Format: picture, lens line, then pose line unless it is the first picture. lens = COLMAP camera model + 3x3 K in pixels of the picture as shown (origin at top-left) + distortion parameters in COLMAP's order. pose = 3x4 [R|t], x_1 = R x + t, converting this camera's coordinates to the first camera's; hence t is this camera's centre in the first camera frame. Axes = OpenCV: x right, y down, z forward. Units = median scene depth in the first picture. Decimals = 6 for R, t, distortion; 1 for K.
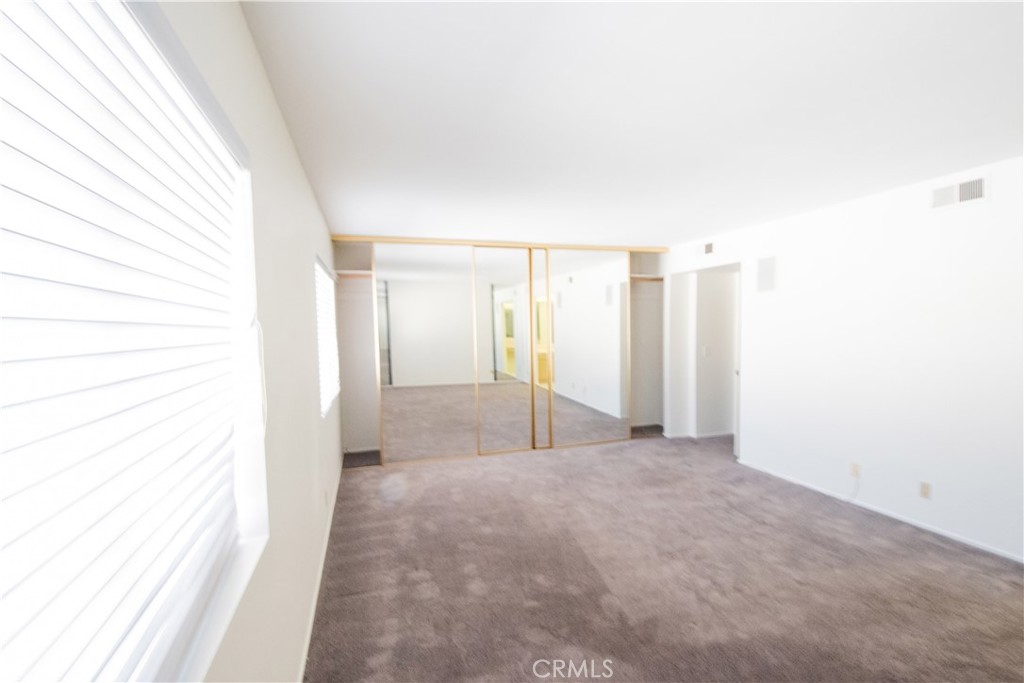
lens RADIAL K [[448.5, 0, 515.5], [0, 448.5, 346.4], [0, 0, 1]] dist [-0.006064, -0.005985]
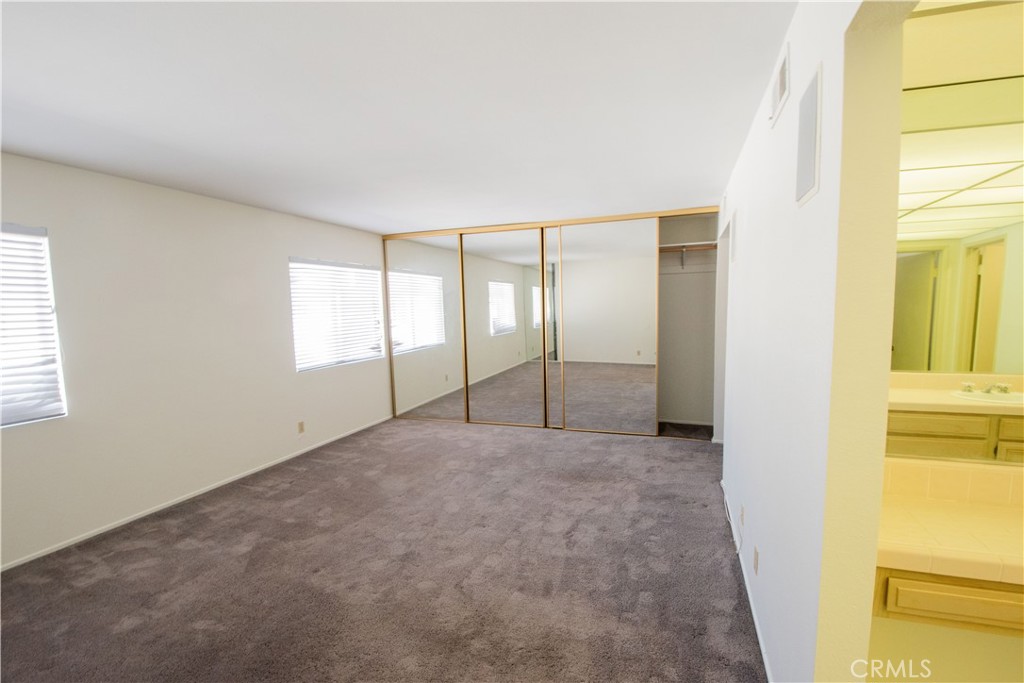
lens RADIAL K [[448.5, 0, 518.9], [0, 448.5, 342.9], [0, 0, 1]] dist [-0.006064, -0.005985]
pose [[0.807625, 0.046751, -0.587840, 0.648727], [-0.022824, 0.998584, 0.048059, -0.010028], [0.589254, -0.025397, 0.807548, 0.173176]]
